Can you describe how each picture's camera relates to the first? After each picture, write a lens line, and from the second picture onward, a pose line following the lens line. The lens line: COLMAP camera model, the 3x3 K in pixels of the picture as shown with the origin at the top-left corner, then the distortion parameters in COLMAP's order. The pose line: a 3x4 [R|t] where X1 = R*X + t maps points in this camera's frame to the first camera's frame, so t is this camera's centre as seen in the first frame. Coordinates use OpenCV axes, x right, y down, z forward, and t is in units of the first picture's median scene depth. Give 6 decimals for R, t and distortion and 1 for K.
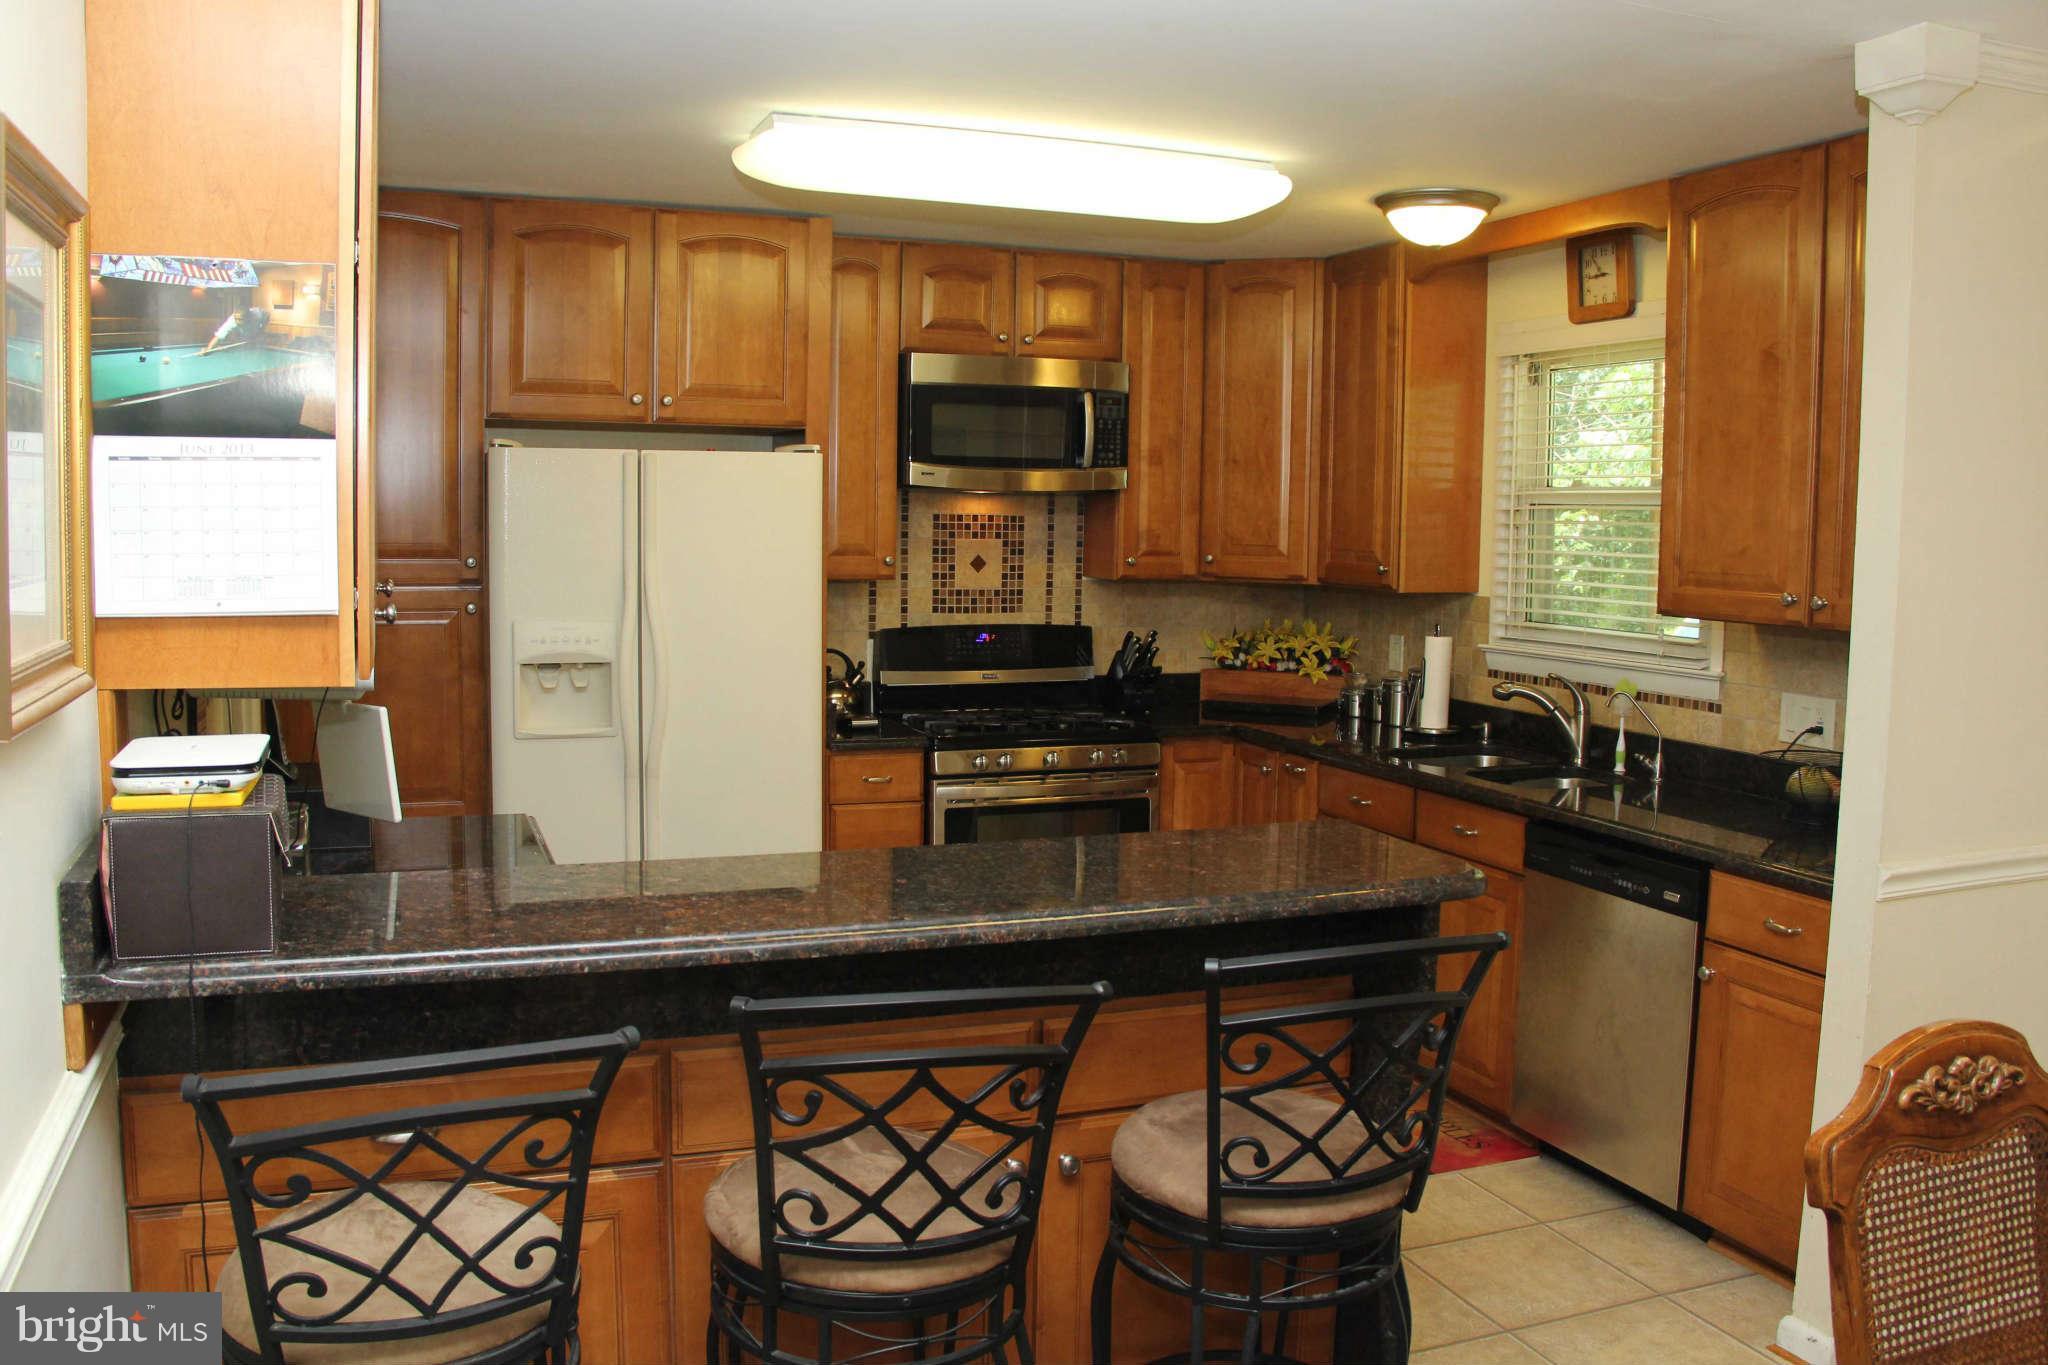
lens RADIAL K [[1646.8, 0, 1024.0], [0, 1646.8, 682.5], [0, 0, 1]] dist [-0.174681, 0.083687]
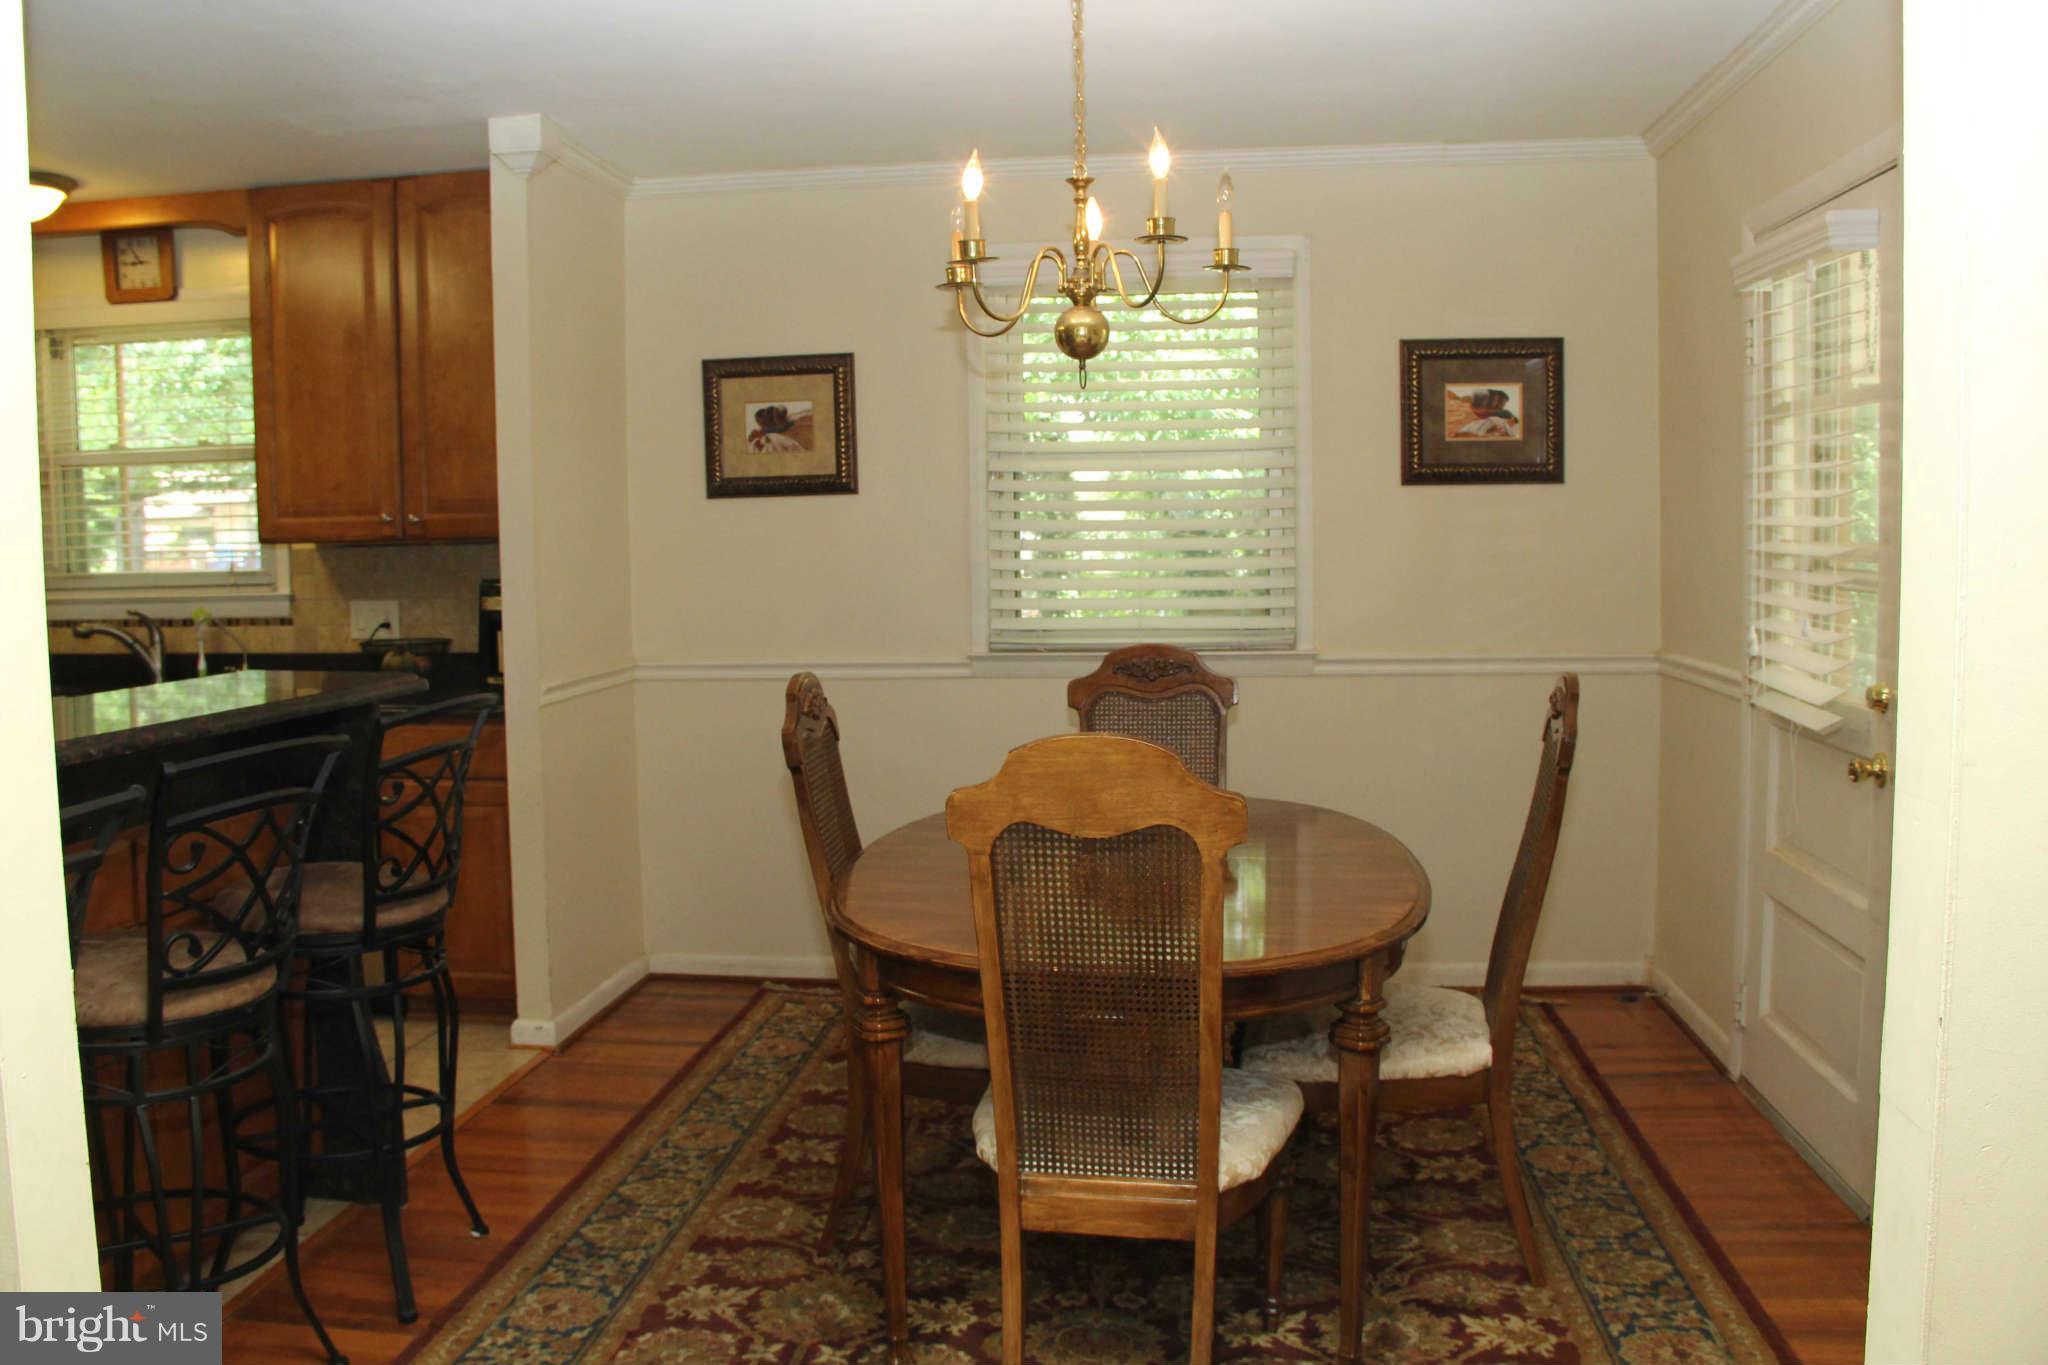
lens RADIAL K [[1646.8, 0, 1024.0], [0, 1646.8, 682.5], [0, 0, 1]] dist [-0.174681, 0.083687]
pose [[0.454907, -0.097772, 0.885155, -0.312297], [0.108038, 0.992672, 0.054124, 0.044952], [-0.883961, 0.071009, 0.462137, -0.050592]]
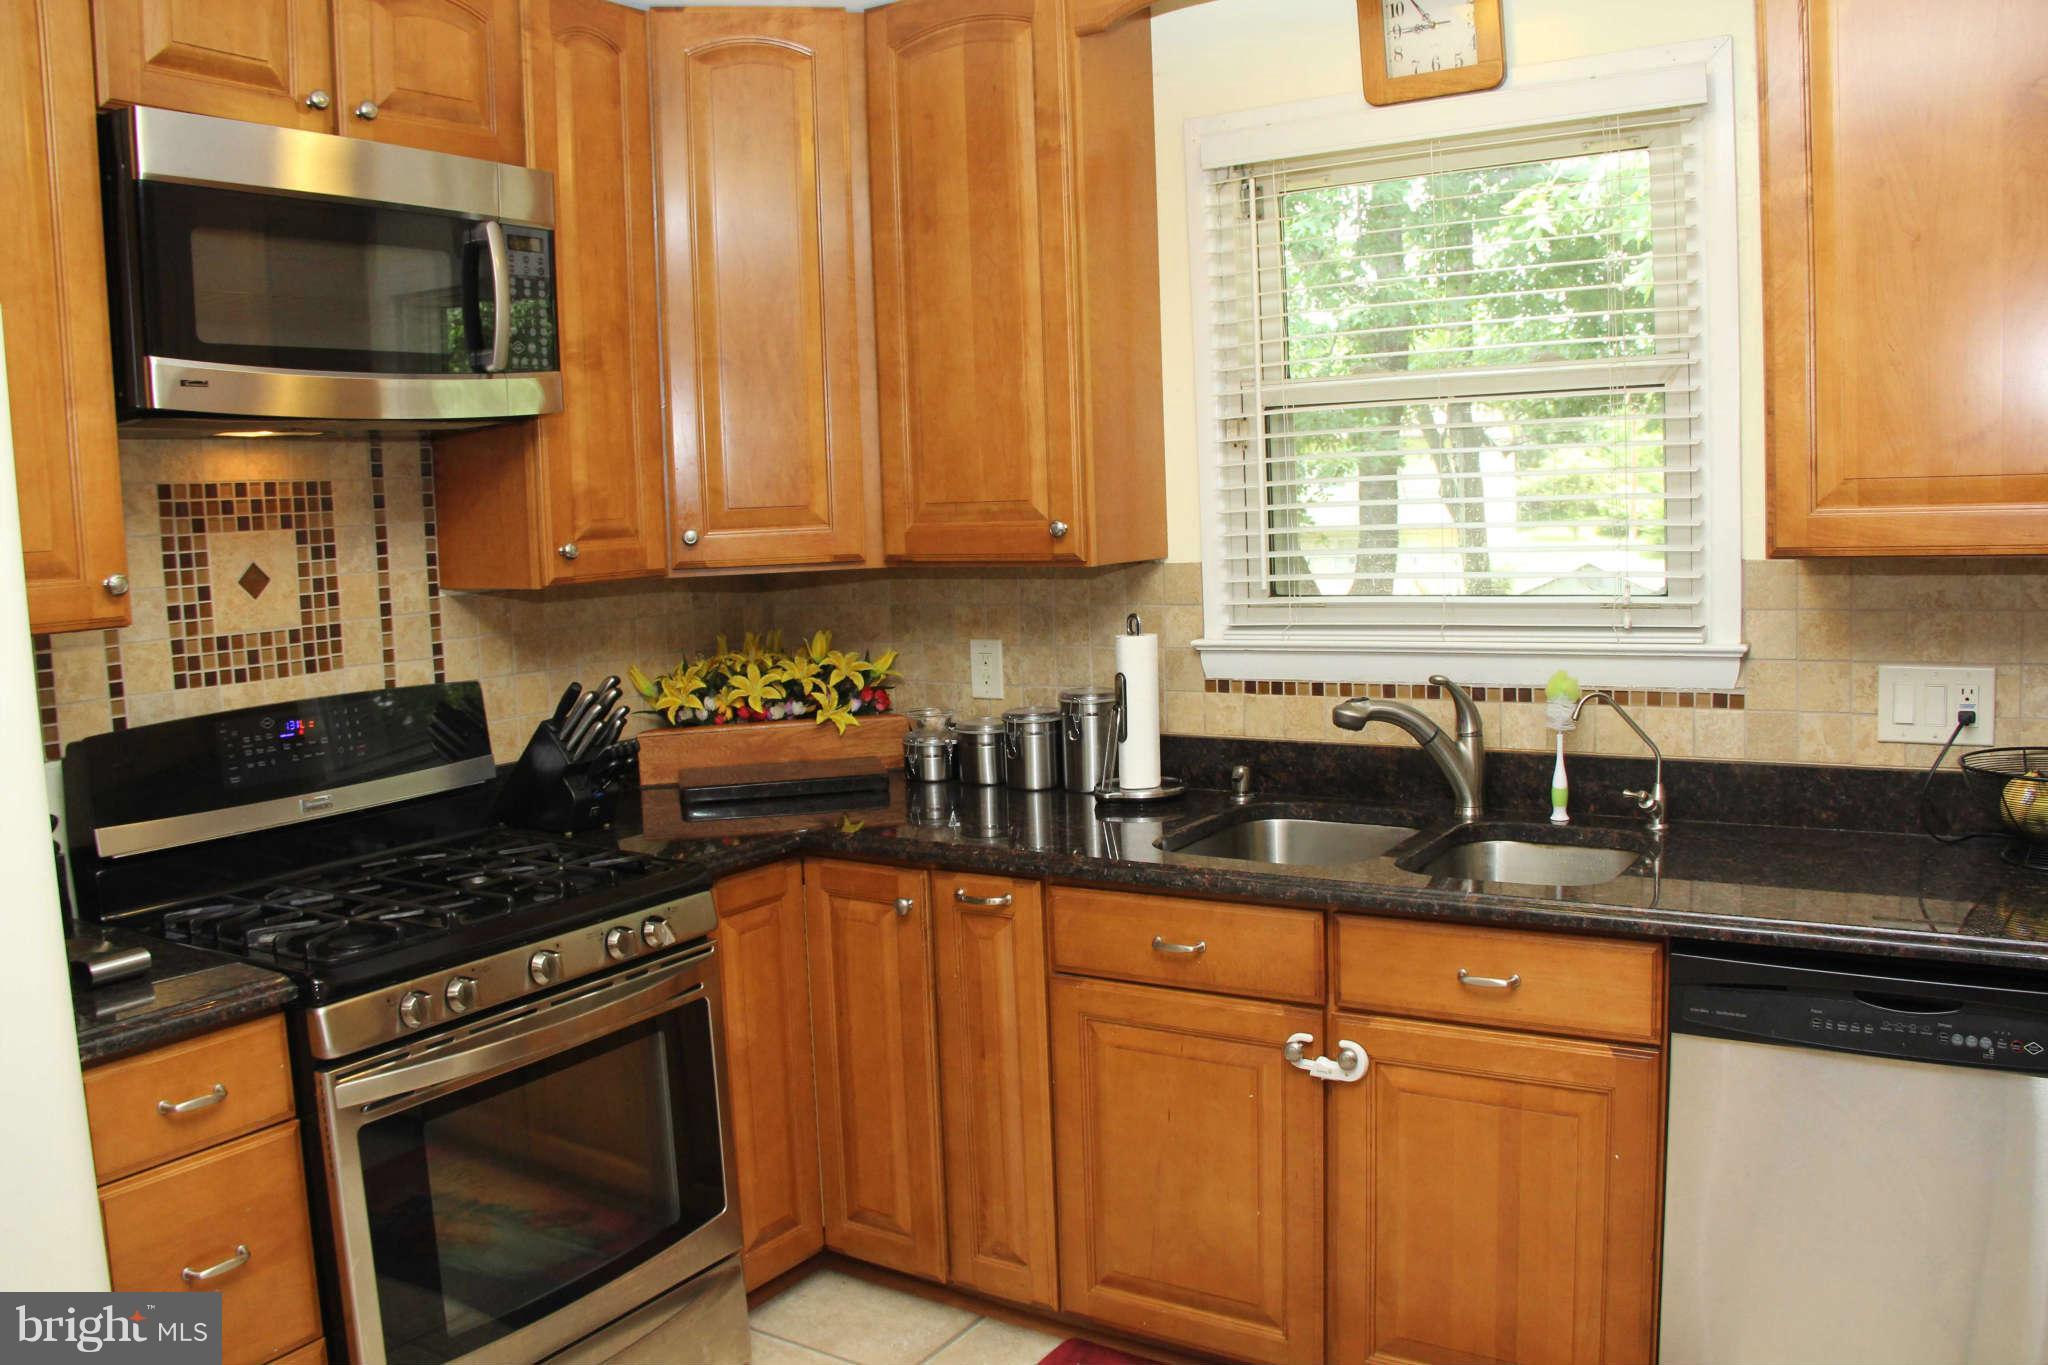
lens RADIAL K [[1661.8, 0, 1018.6], [0, 1661.8, 667.3], [0, 0, 1]] dist [-0.196076, 0.147598]
pose [[0.813773, -0.105187, 0.571585, -0.125487], [0.109833, 0.993597, 0.026477, -0.035611], [-0.570710, 0.041233, 0.820115, 0.500532]]
